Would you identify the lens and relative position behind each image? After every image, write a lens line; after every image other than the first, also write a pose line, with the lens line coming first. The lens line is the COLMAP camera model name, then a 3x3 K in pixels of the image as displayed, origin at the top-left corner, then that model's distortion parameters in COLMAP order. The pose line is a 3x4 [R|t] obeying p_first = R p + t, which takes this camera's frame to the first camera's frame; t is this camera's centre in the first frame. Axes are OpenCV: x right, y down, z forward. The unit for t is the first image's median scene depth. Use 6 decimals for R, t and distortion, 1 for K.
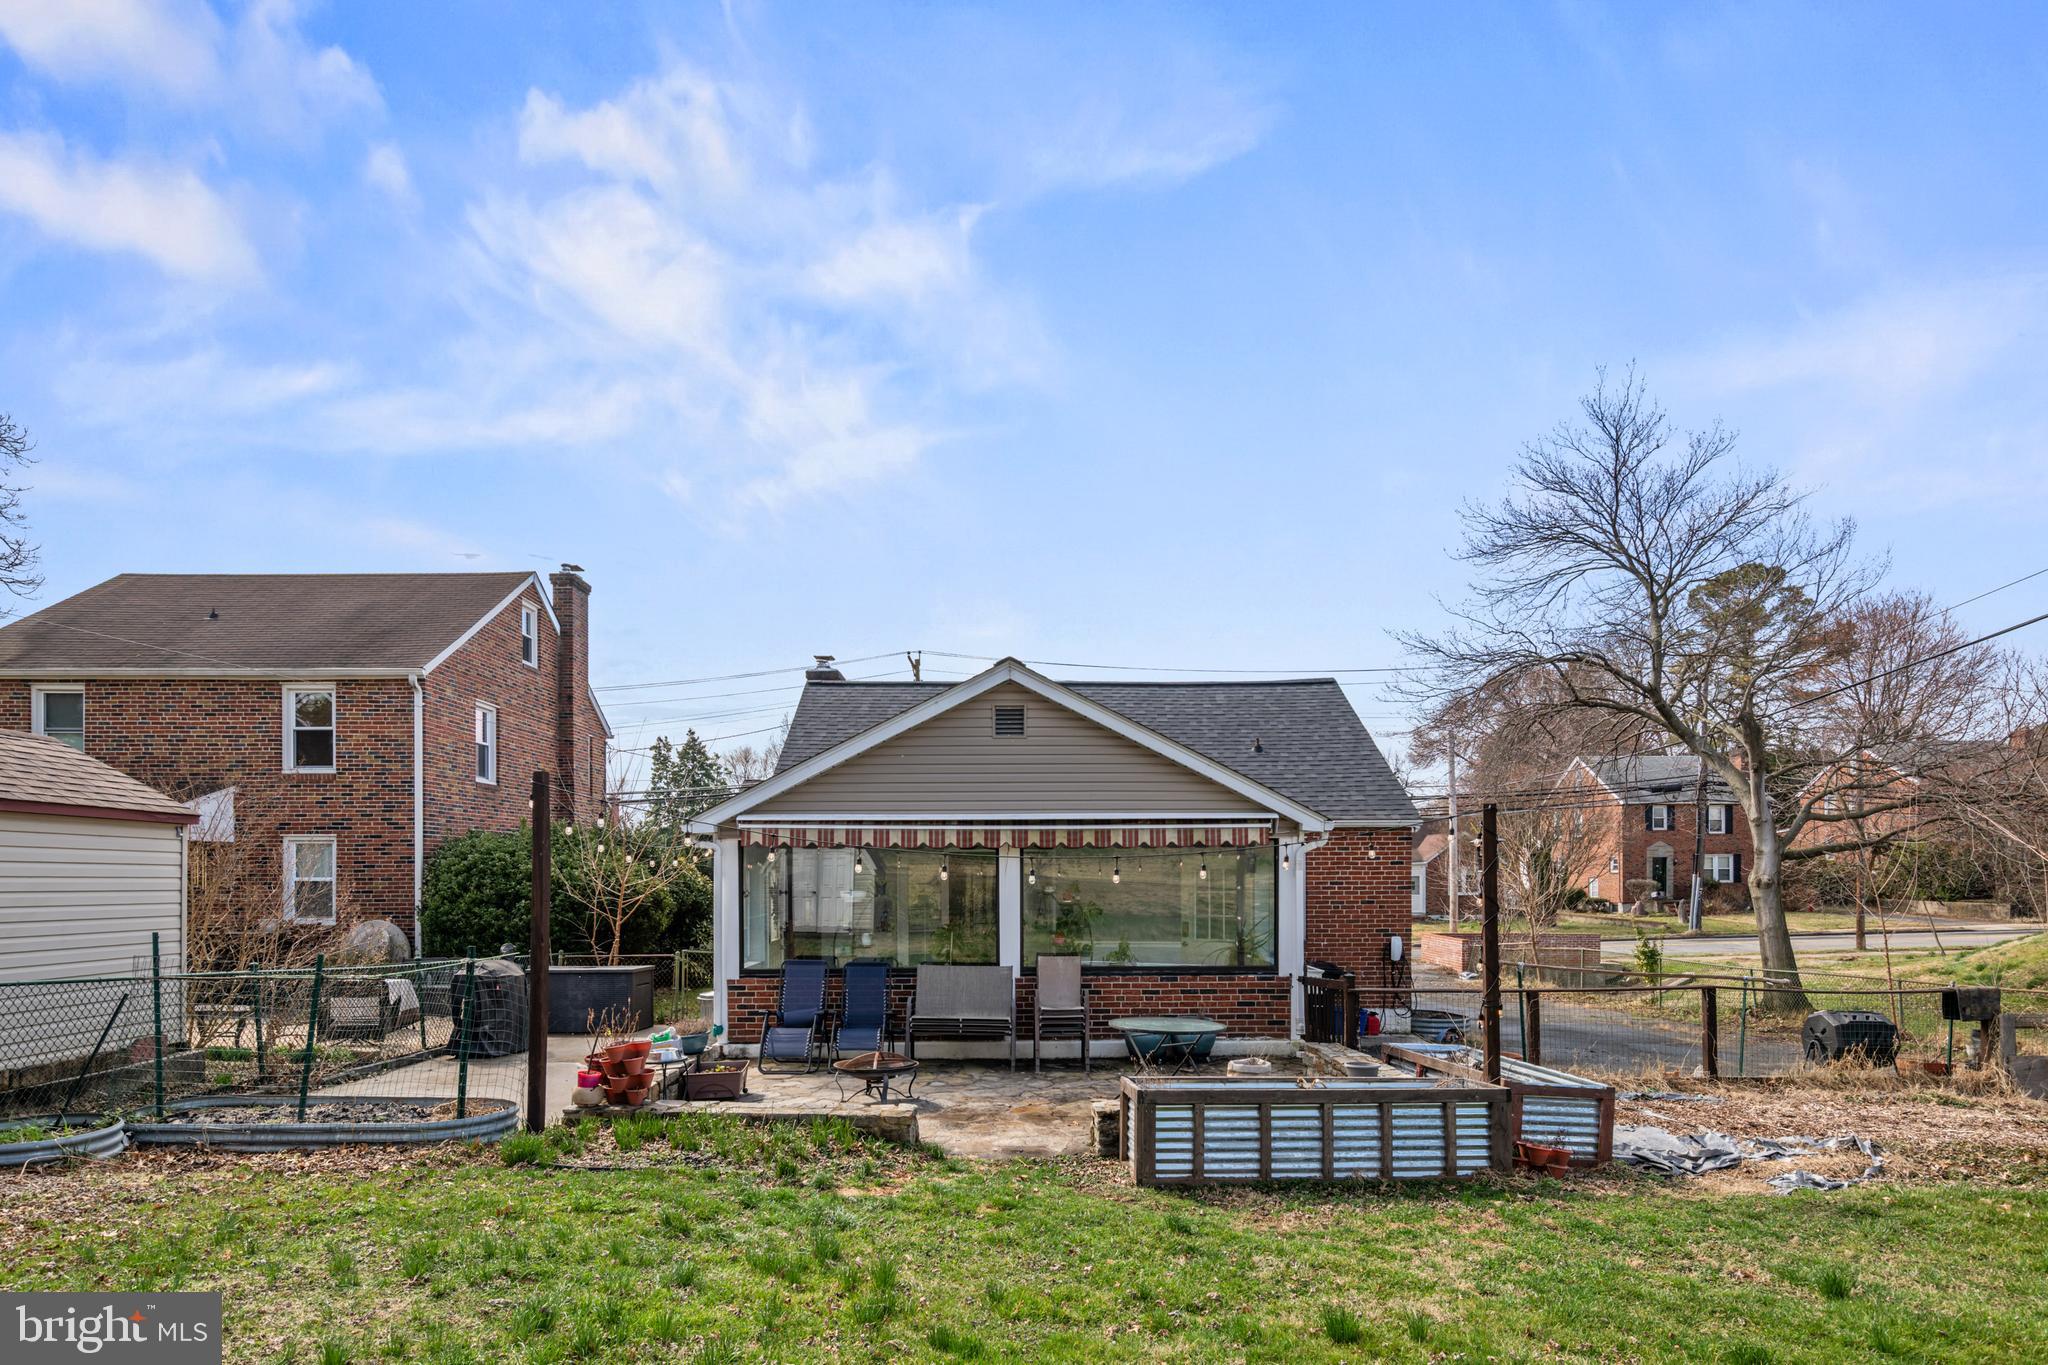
lens RADIAL K [[1101.7, 0, 1024.0], [0, 1101.7, 876.9], [0, 0, 1]] dist [-0.001874, 0.000596]
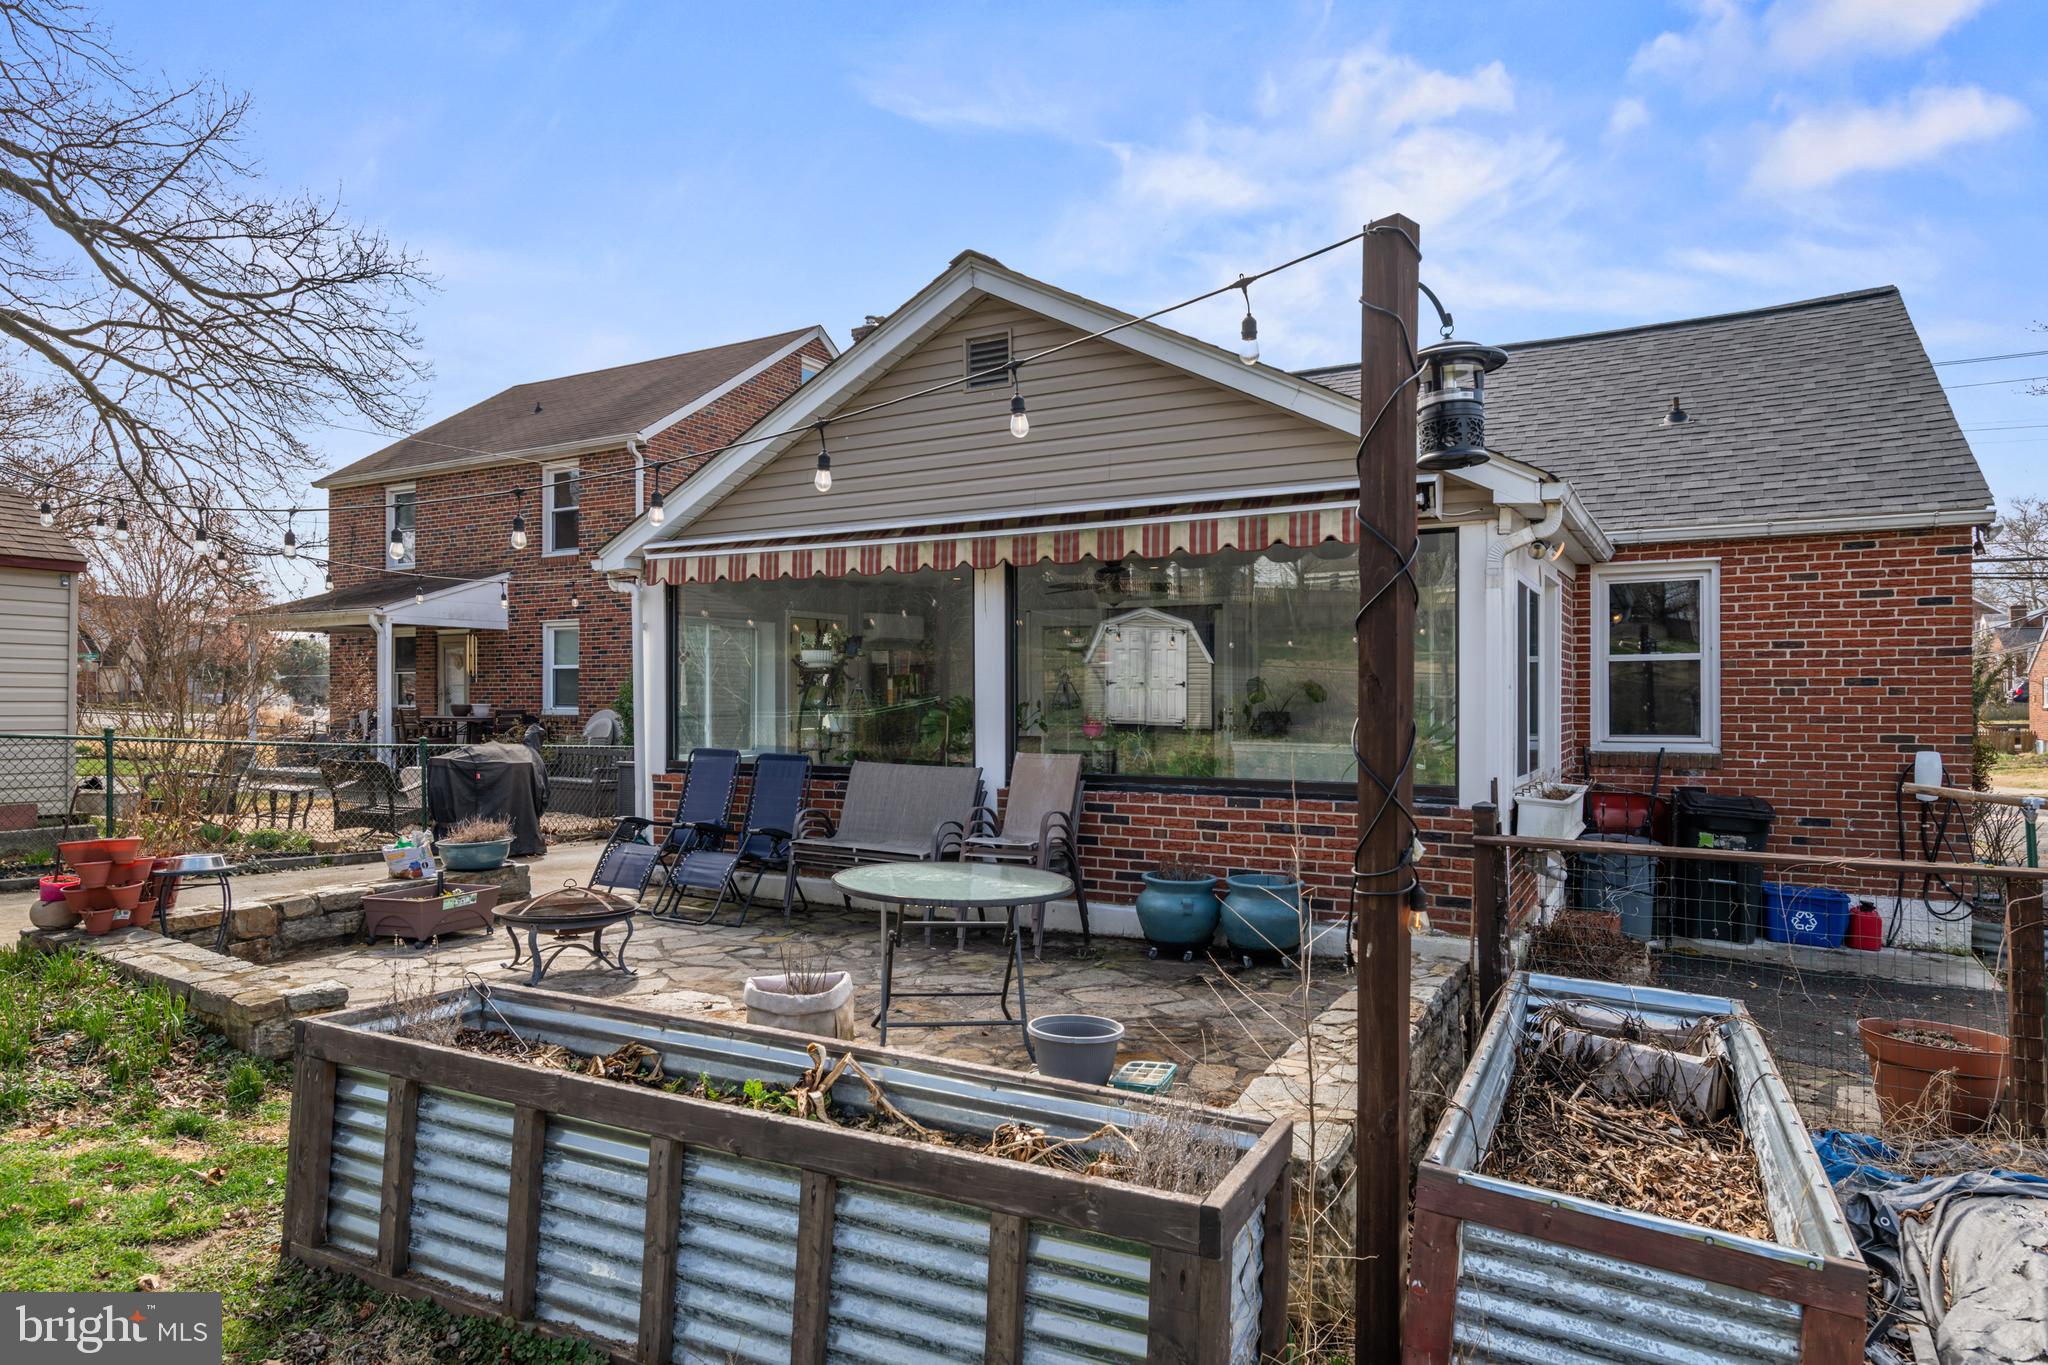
lens RADIAL K [[1198.2, 0, 1025.5], [0, 1198.2, 693.4], [0, 0, 1]] dist [-0.000856, -0.000935]
pose [[0.865334, 0.001802, -0.501193, 0.292715], [-0.004915, 0.999976, -0.004889, 0.037554], [0.501172, 0.006694, 0.865322, 0.389485]]
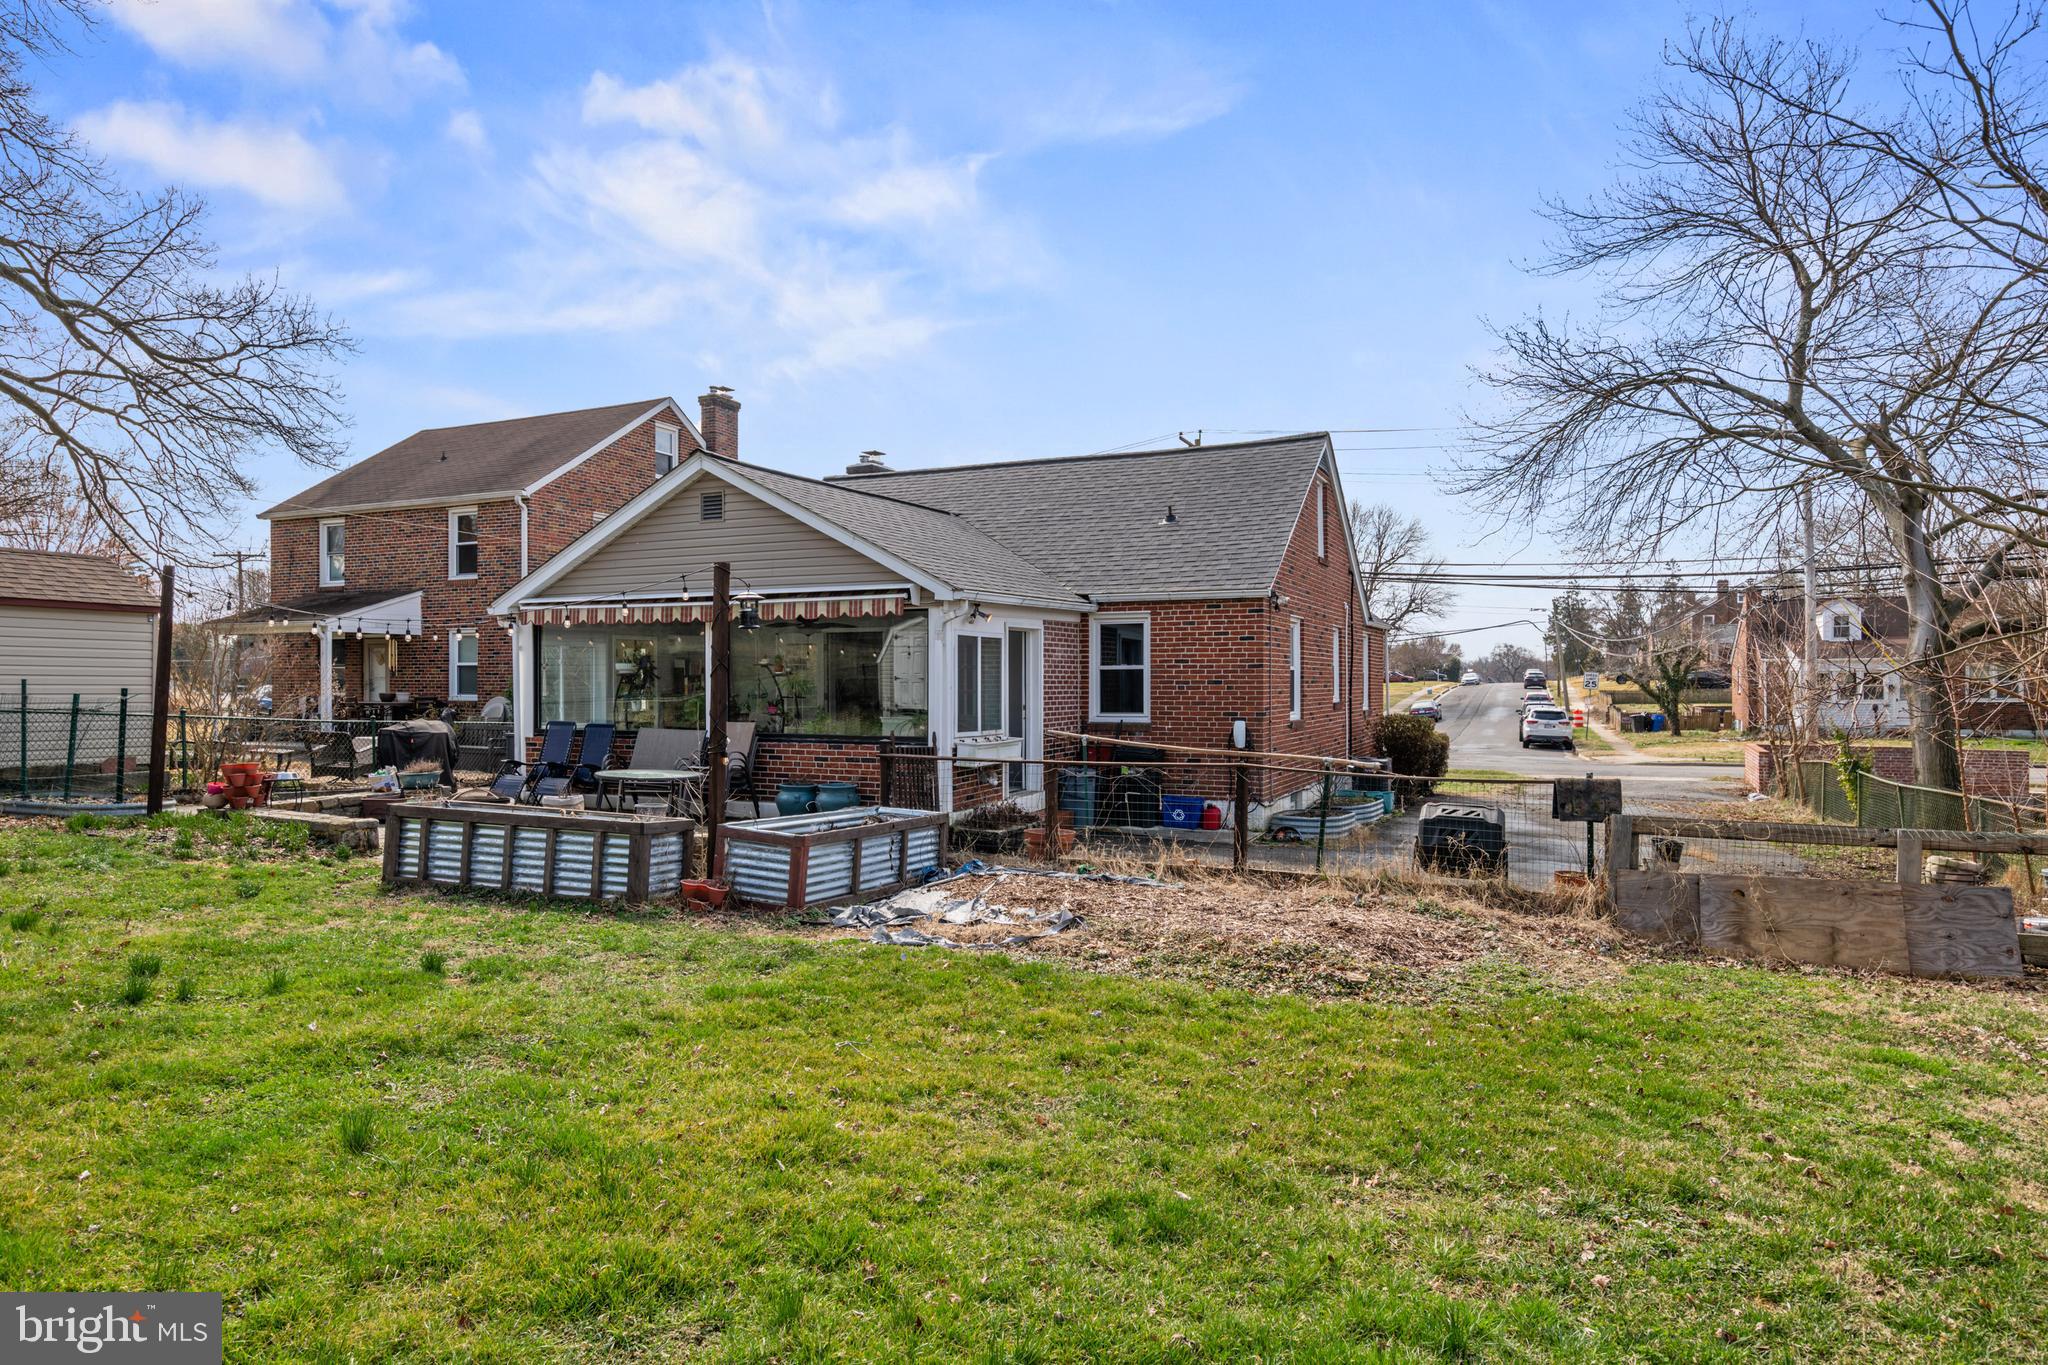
lens RADIAL K [[1218.1, 0, 1024.0], [0, 1218.1, 682.5], [0, 0, 1]] dist [0.002656, 0.001484]
pose [[0.896953, 0.004102, -0.442106, 0.701419], [-0.004981, 0.999987, -0.000827, 0.028321], [0.442097, 0.002944, 0.896962, 0.046438]]
